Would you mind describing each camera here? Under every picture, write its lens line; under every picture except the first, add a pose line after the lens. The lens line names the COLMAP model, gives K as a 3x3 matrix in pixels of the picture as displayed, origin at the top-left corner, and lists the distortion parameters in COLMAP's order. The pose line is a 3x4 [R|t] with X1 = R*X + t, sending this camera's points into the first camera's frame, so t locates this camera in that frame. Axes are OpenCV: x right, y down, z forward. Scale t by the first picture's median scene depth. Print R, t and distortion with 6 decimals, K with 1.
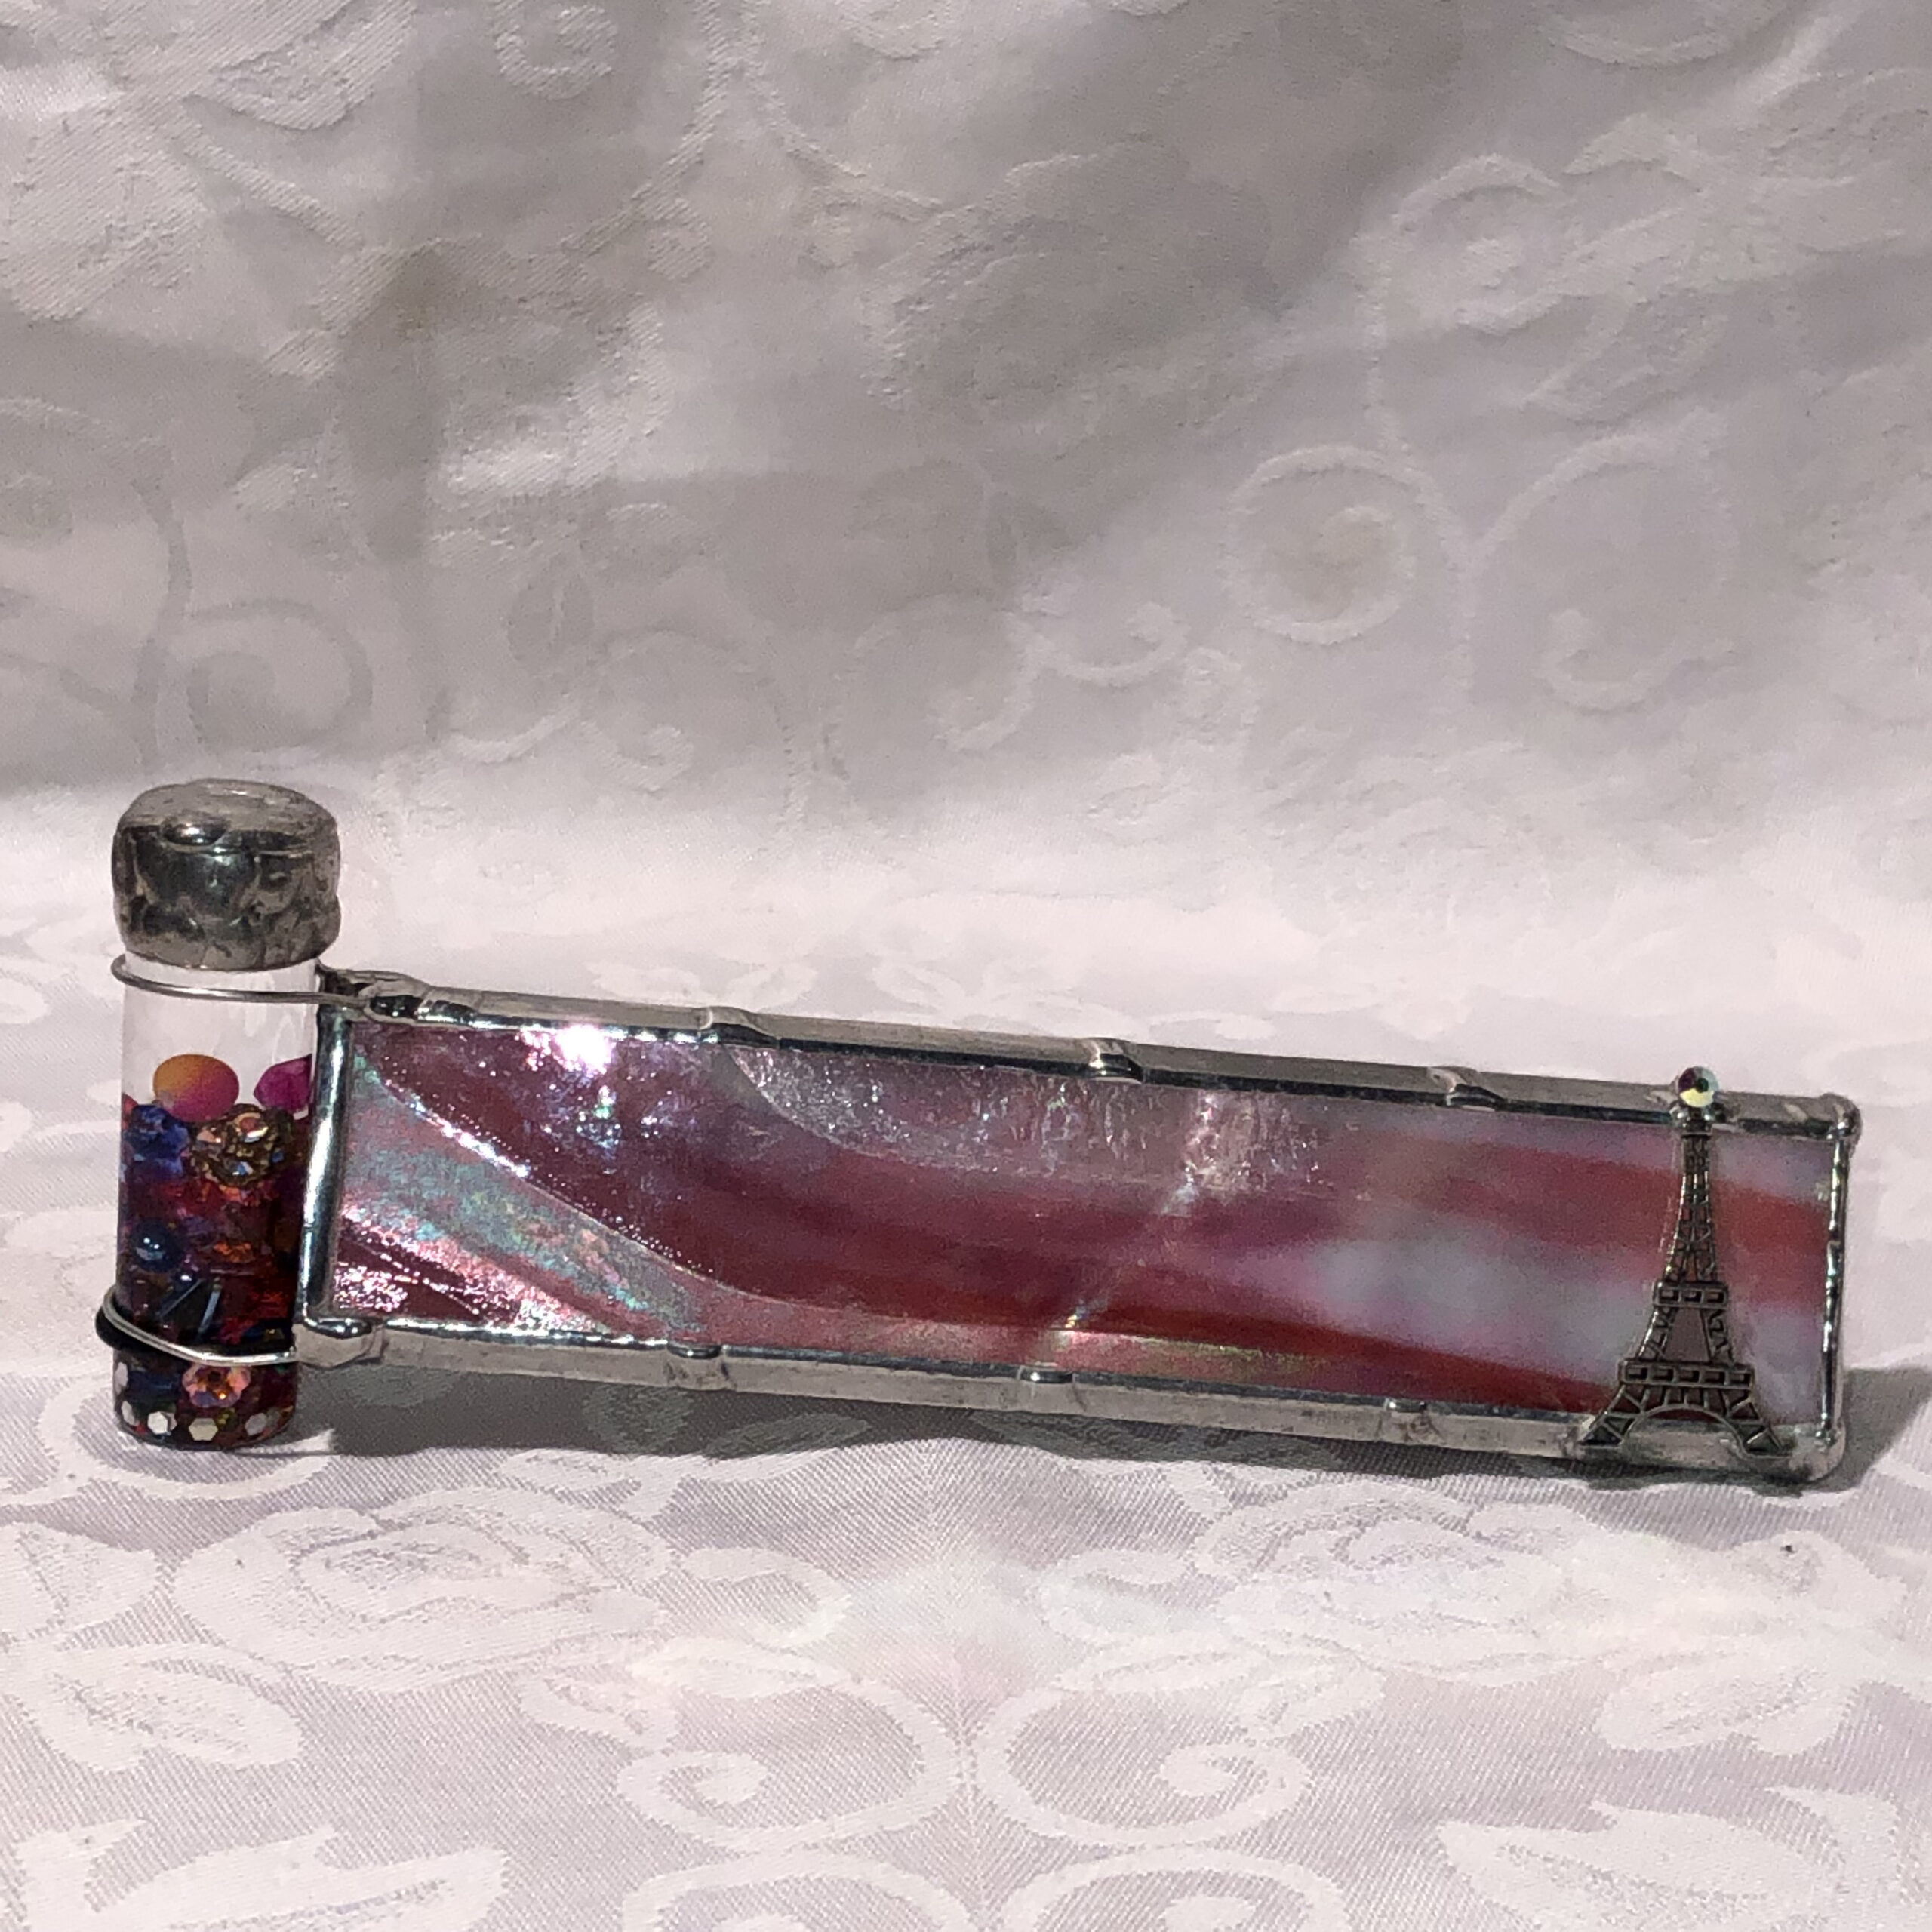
lens RADIAL K [[4804.9, 0, 963.2], [0, 4804.9, 948.7], [0, 0, 1]] dist [0.372930, -2.735423]
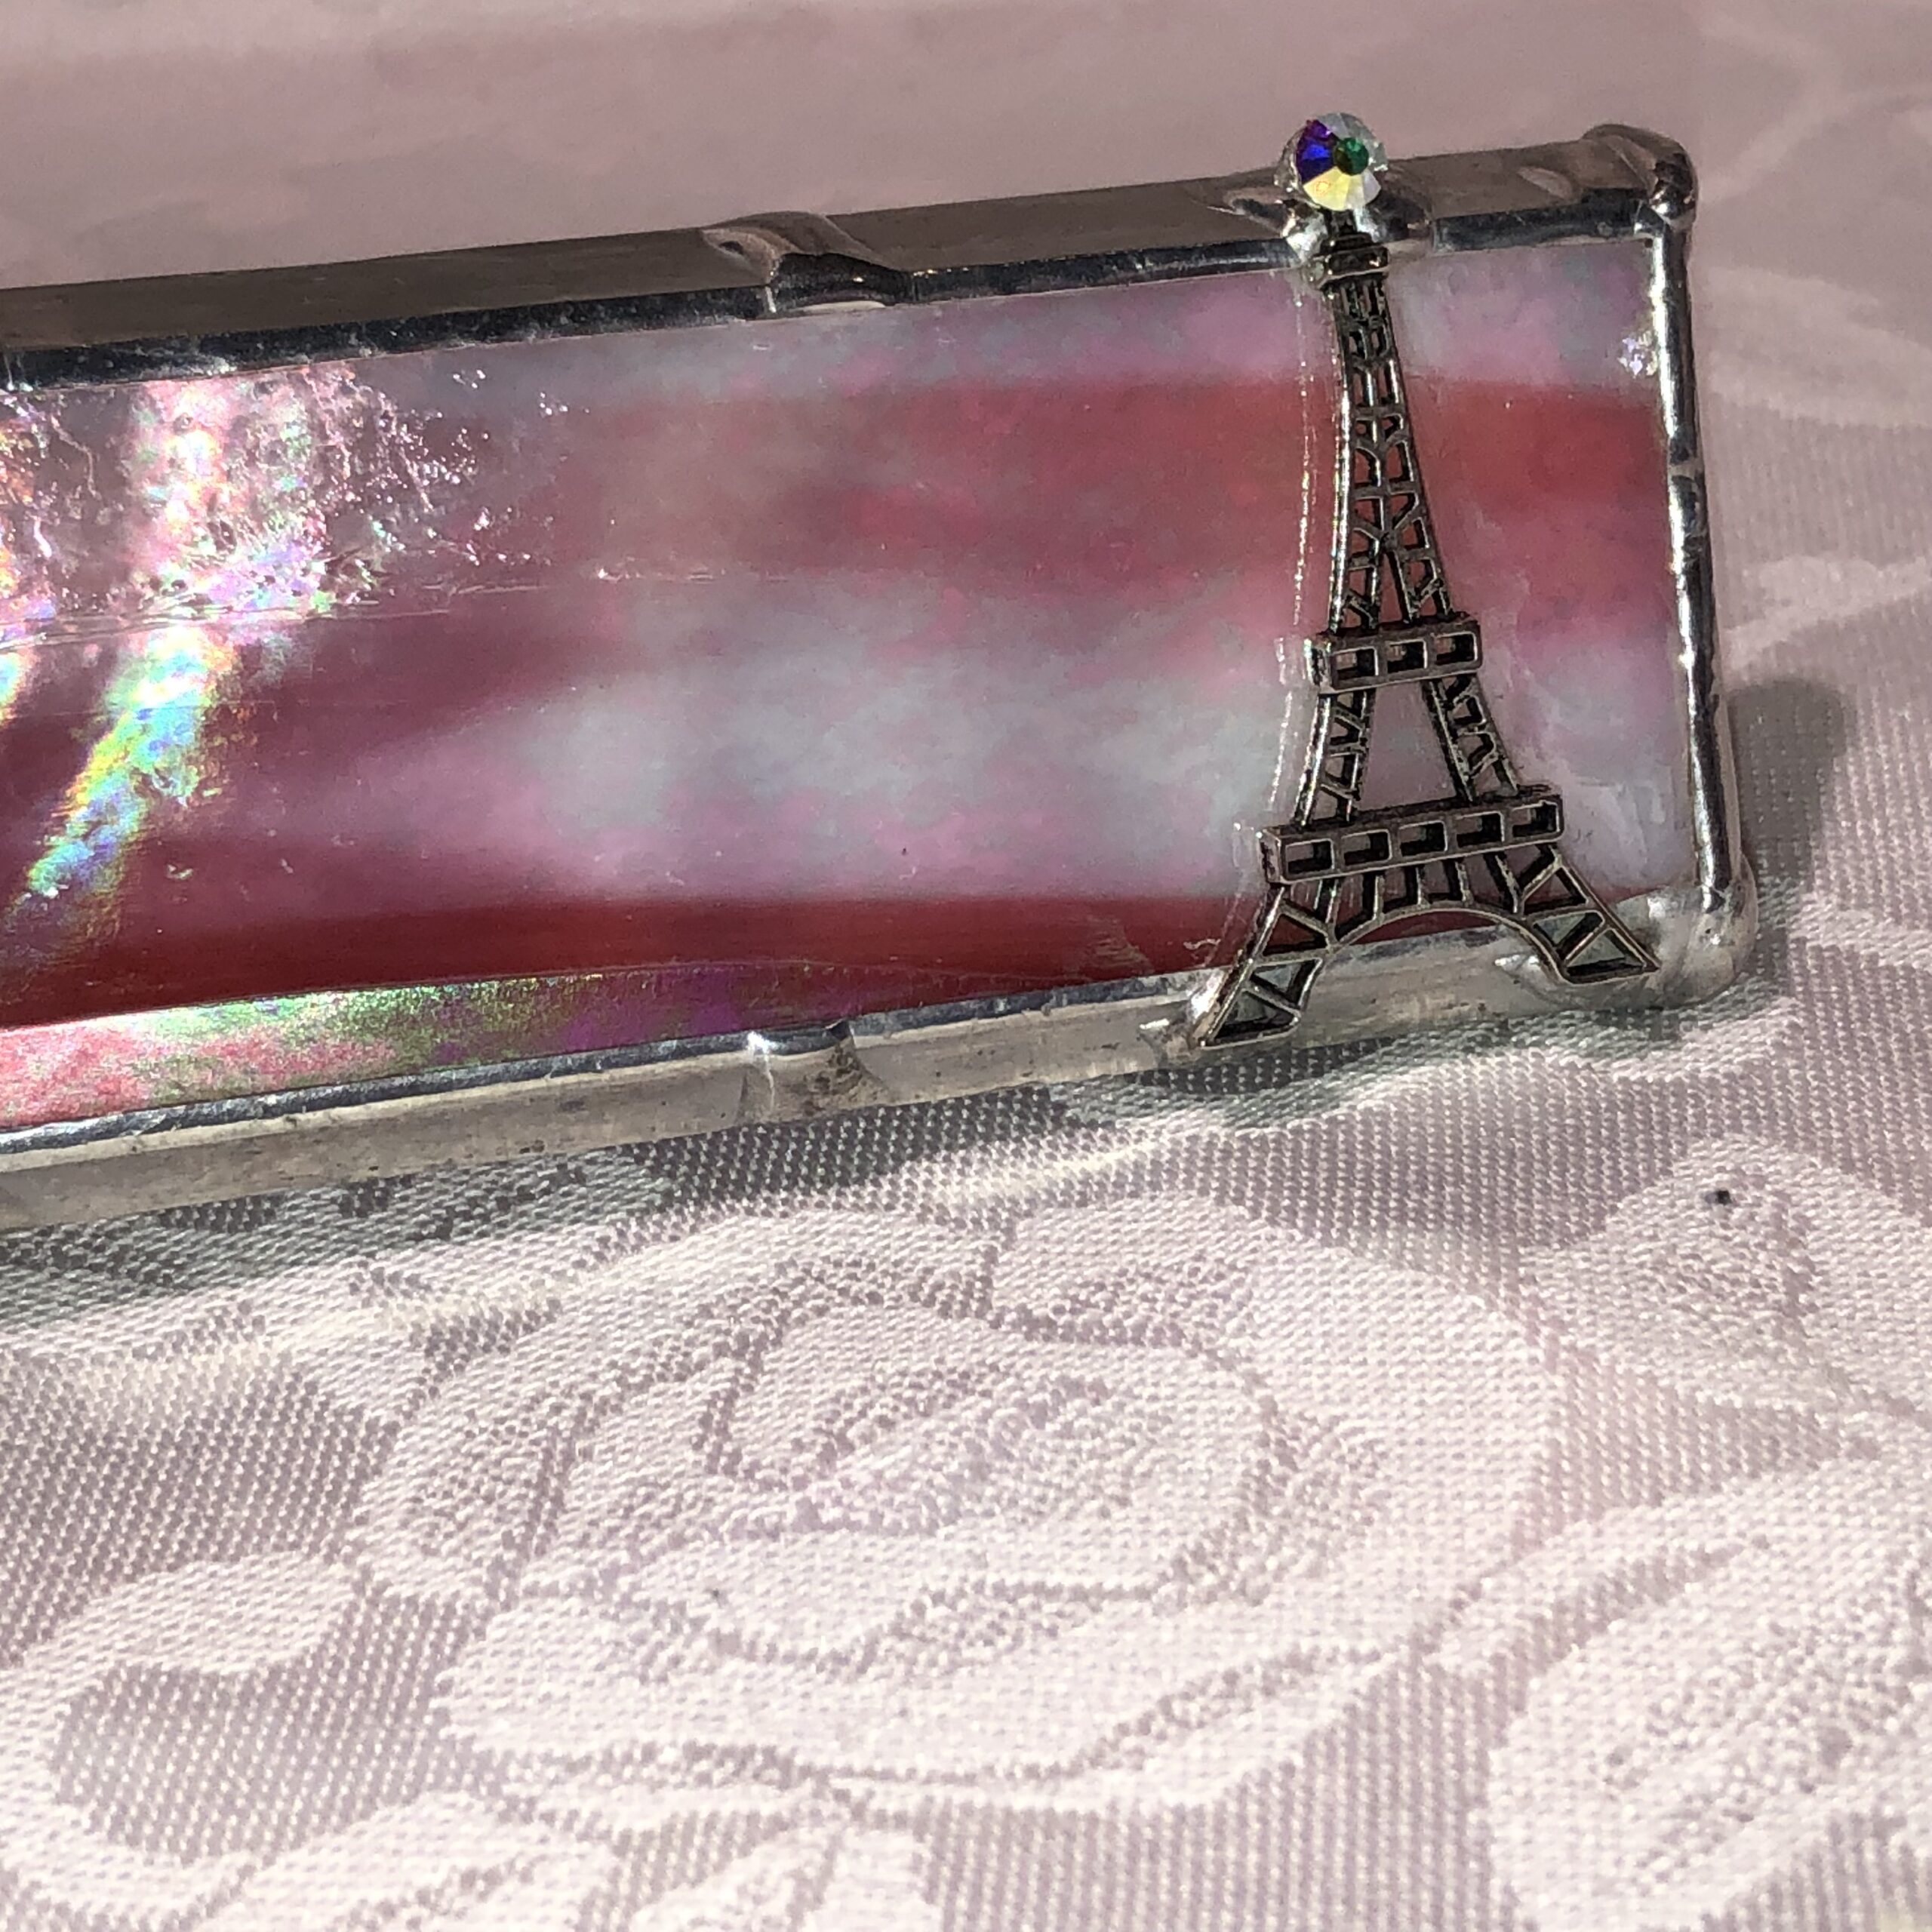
lens RADIAL K [[4804.9, 0, 963.2], [0, 4804.9, 948.7], [0, 0, 1]] dist [0.372930, -2.735423]
pose [[0.966182, -0.197586, 0.165686, 0.037591], [0.165457, 0.967866, 0.189365, 0.009635], [-0.197778, -0.155547, 0.967827, 0.592400]]
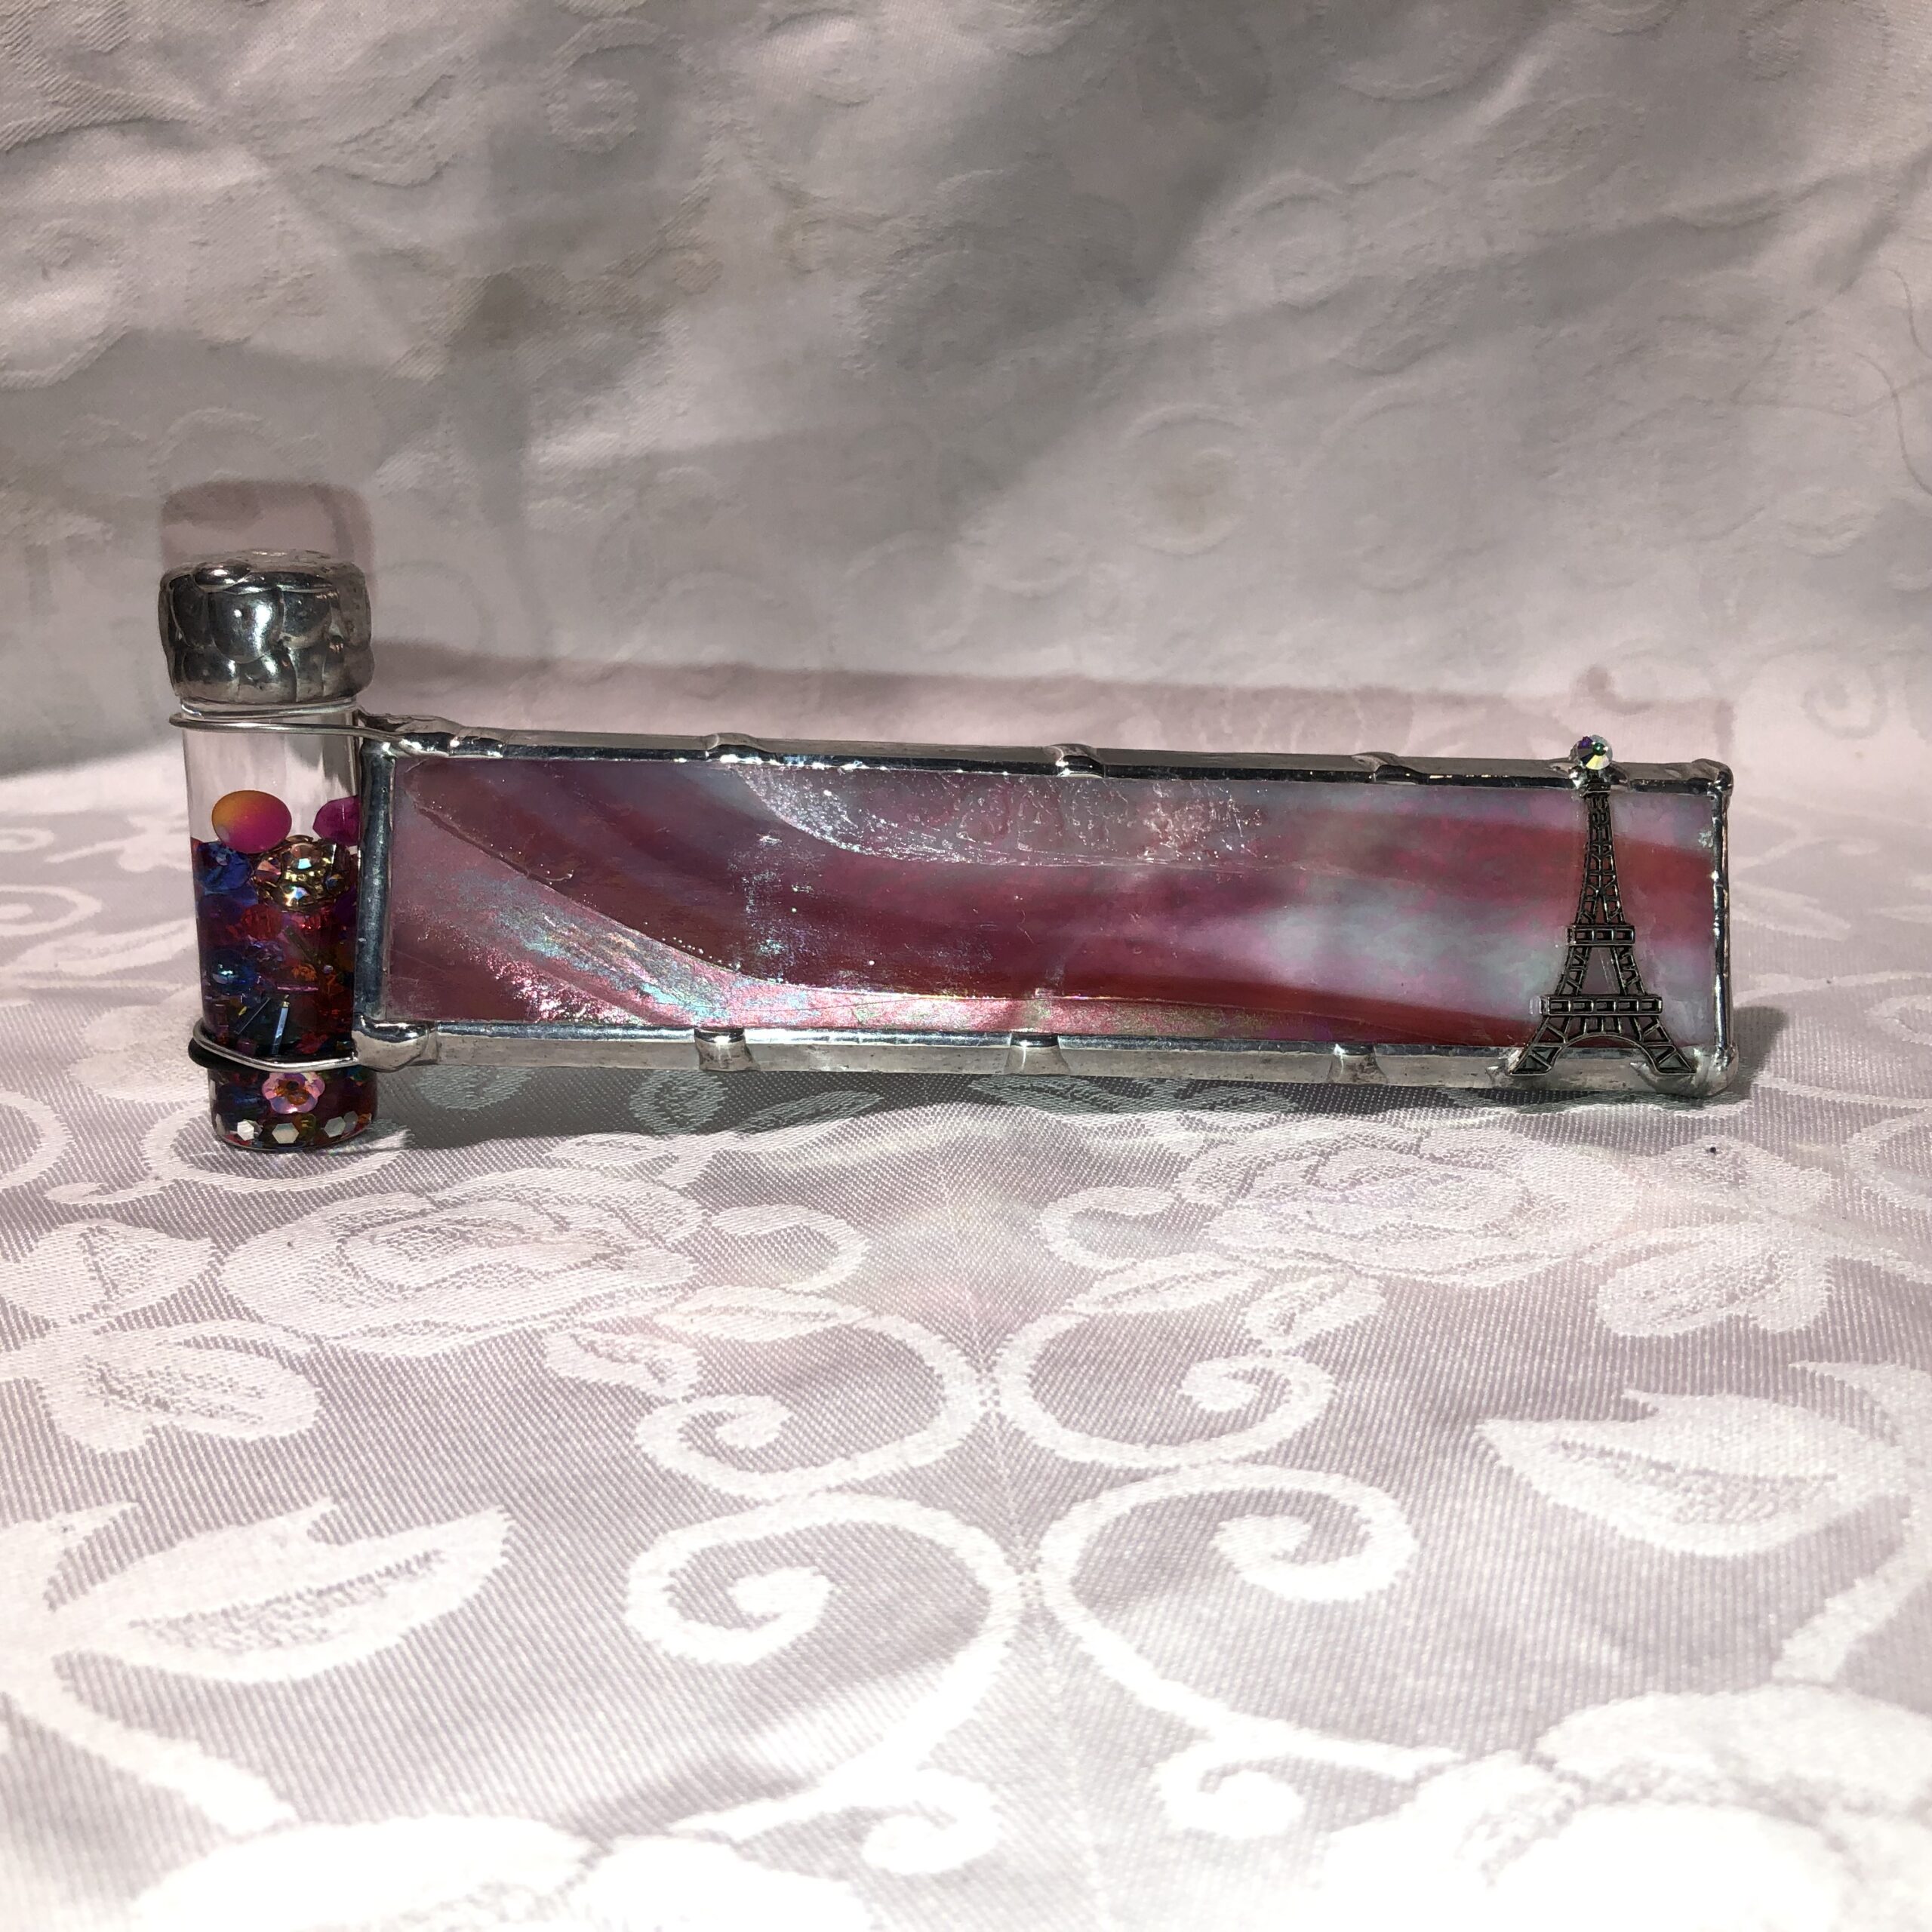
lens RADIAL K [[2302.1, 0, 944.2], [0, 2302.1, 940.3], [0, 0, 1]] dist [0.247866, -1.067534]
pose [[0.998098, -0.061625, 0.001614, -0.003142], [0.061646, 0.997844, -0.022541, 0.075672], [-0.000221, 0.022598, 0.999745, 0.459073]]
